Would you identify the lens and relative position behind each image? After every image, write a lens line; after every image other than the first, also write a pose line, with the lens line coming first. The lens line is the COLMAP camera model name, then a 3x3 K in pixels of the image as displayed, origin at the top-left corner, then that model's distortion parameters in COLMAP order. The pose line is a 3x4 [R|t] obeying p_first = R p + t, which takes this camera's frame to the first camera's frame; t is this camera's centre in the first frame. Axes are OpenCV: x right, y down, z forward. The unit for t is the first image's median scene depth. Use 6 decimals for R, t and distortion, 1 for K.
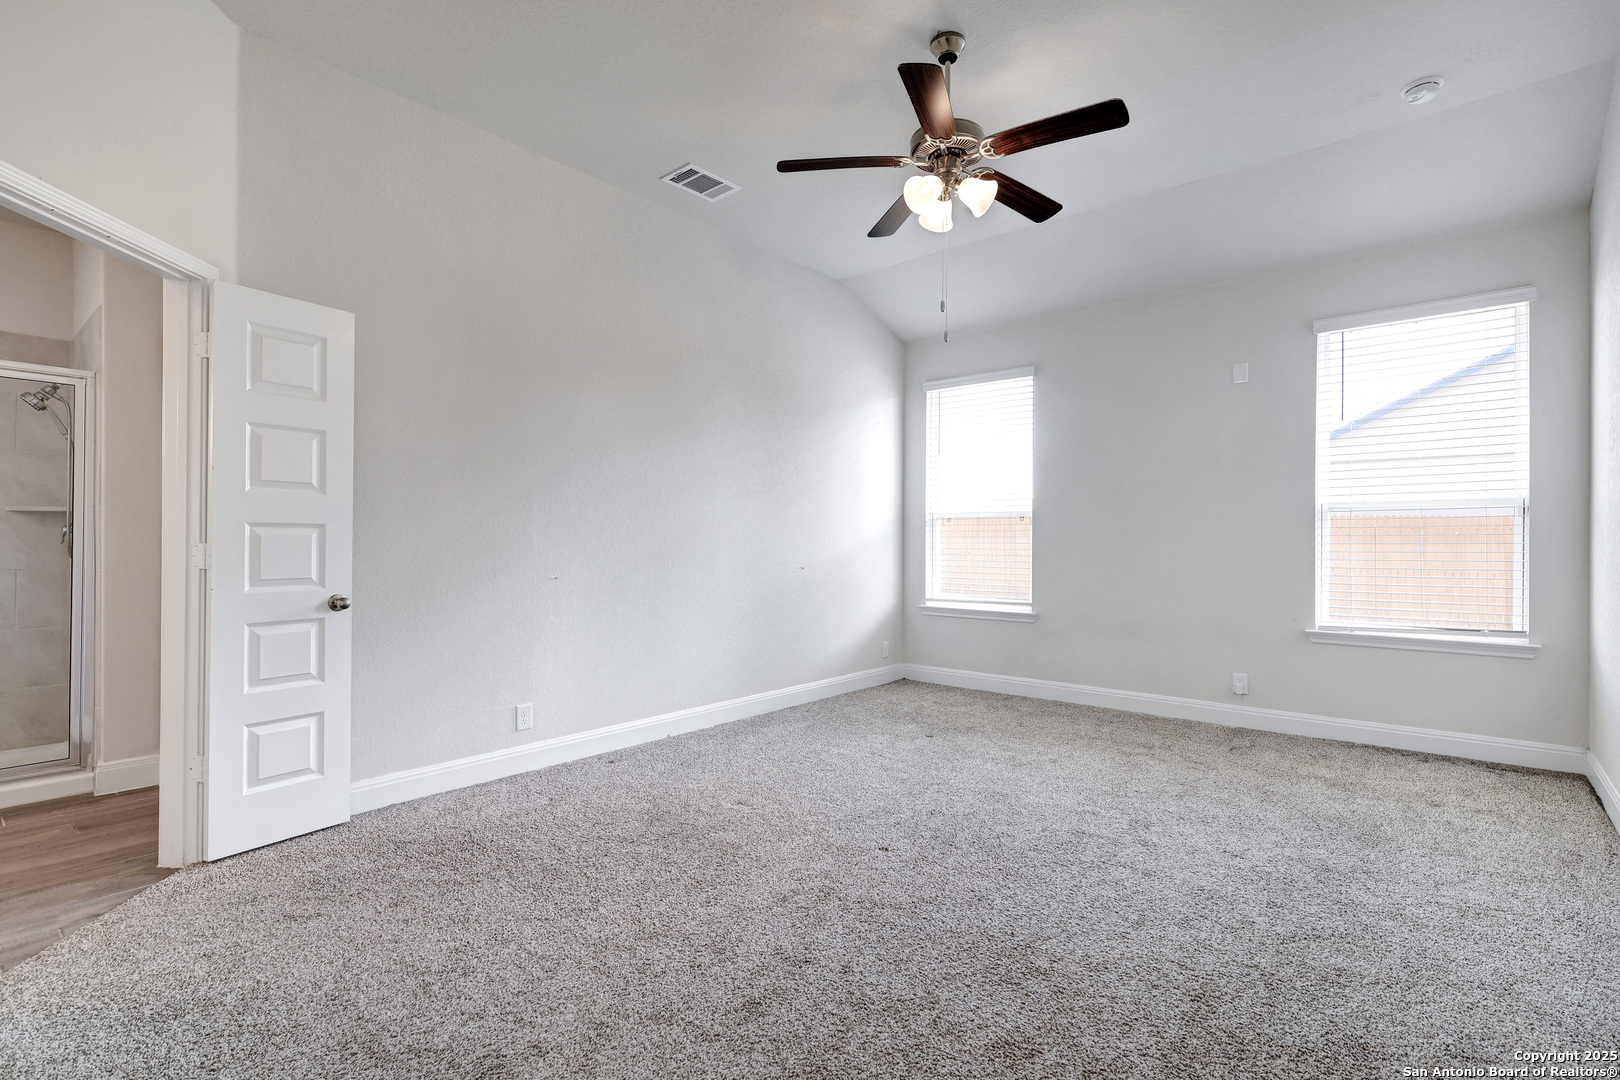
lens RADIAL K [[747.9, 0, 815.4], [0, 747.9, 537.4], [0, 0, 1]] dist [0.001611, 0.000265]
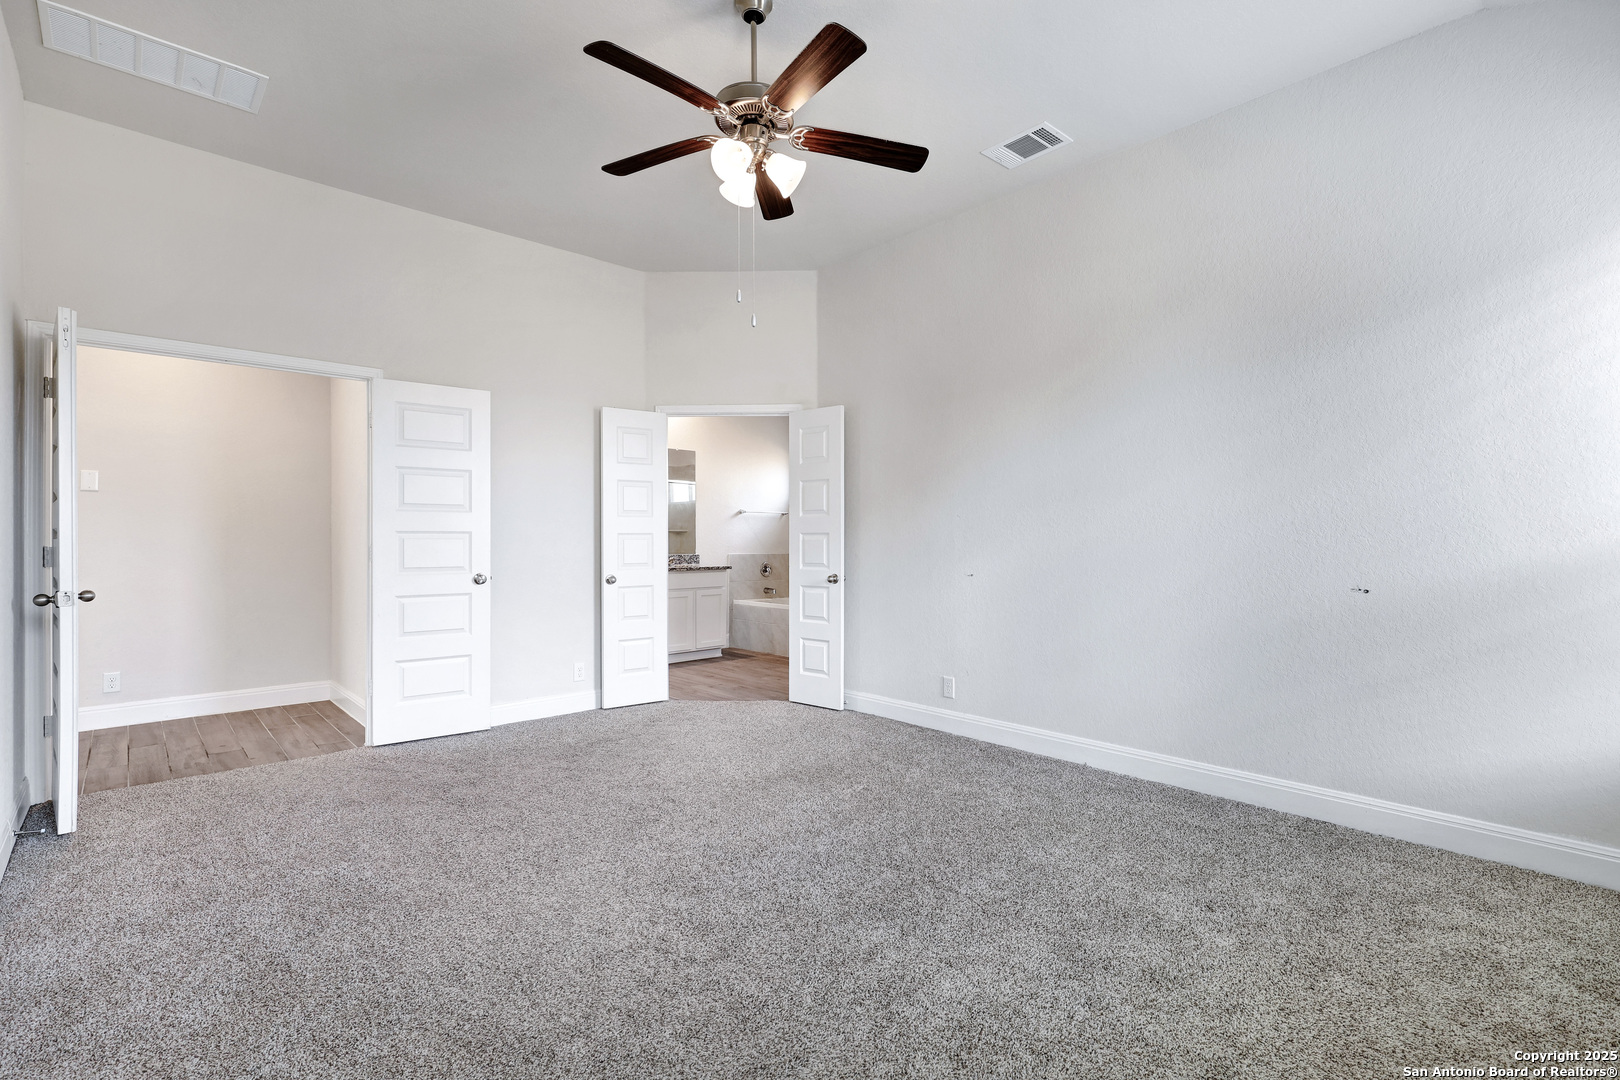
lens RADIAL K [[747.9, 0, 815.4], [0, 747.9, 537.4], [0, 0, 1]] dist [0.001611, 0.000265]
pose [[-0.111947, -0.005198, -0.993701, 1.078437], [0.002730, 0.999981, -0.005539, 0.002592], [0.993710, -0.003333, -0.111930, 1.172744]]
